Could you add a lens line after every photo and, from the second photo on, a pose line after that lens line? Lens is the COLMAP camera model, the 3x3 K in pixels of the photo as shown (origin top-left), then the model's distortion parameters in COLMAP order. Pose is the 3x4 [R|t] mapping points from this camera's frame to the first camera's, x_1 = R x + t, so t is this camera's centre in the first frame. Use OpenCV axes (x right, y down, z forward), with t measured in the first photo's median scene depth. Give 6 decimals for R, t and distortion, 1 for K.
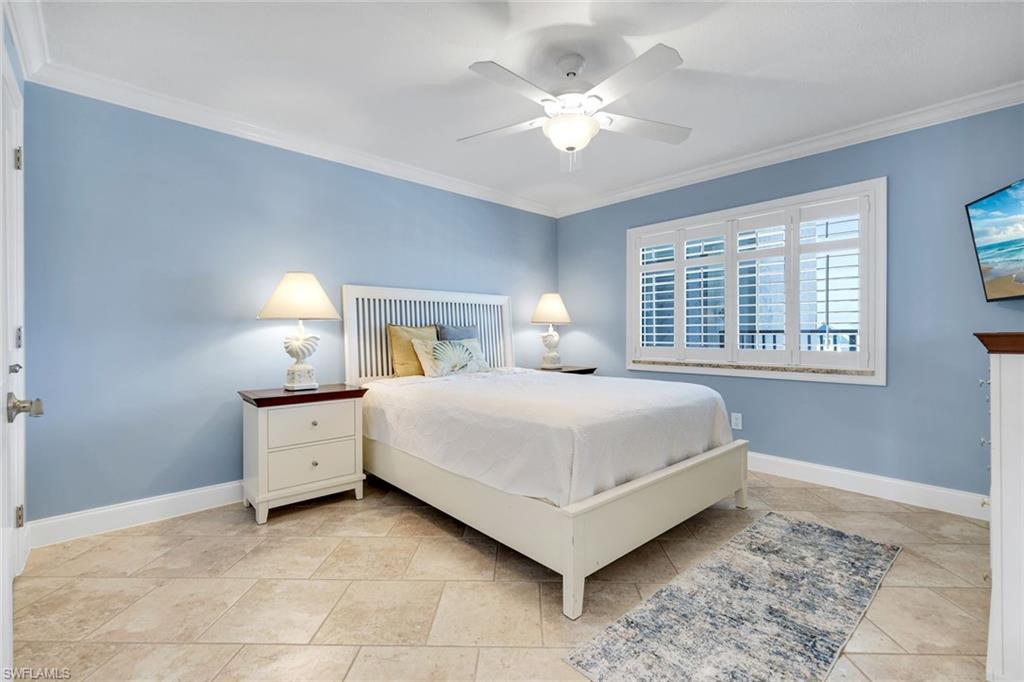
lens RADIAL K [[446.7, 0, 513.0], [0, 446.7, 340.6], [0, 0, 1]] dist [0.000050, -0.000007]
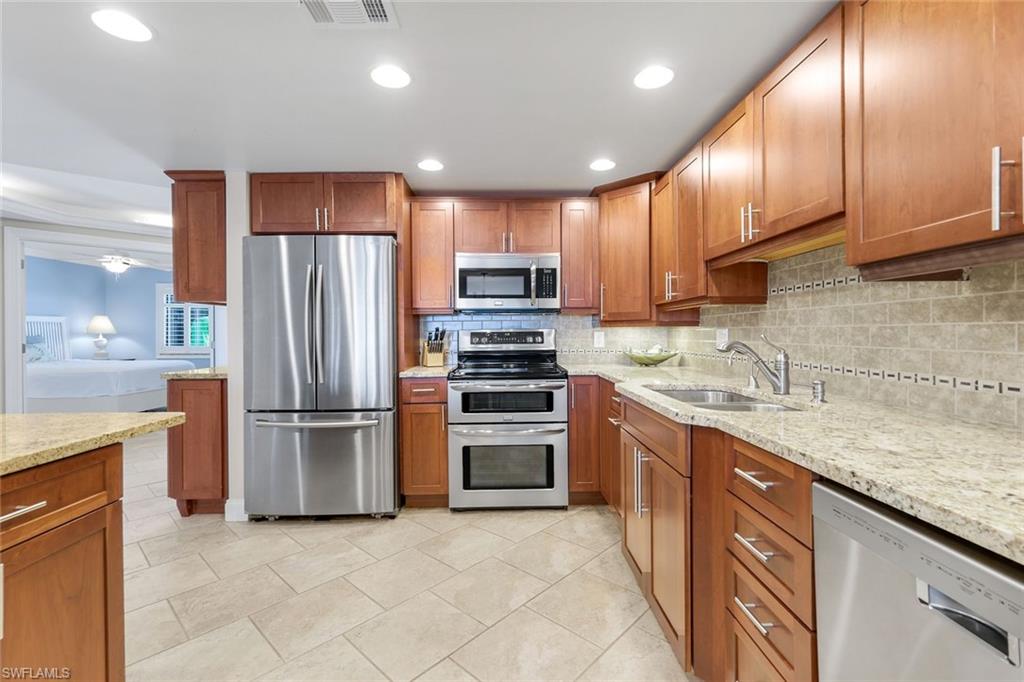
lens RADIAL K [[446.7, 0, 512.9], [0, 446.7, 335.7], [0, 0, 1]] dist [0.000050, -0.000007]
pose [[0.649009, -0.000231, 0.760781, -0.190875], [0.010551, 0.999907, -0.008697, 0.001430], [-0.760708, 0.013671, 0.648951, -1.296690]]
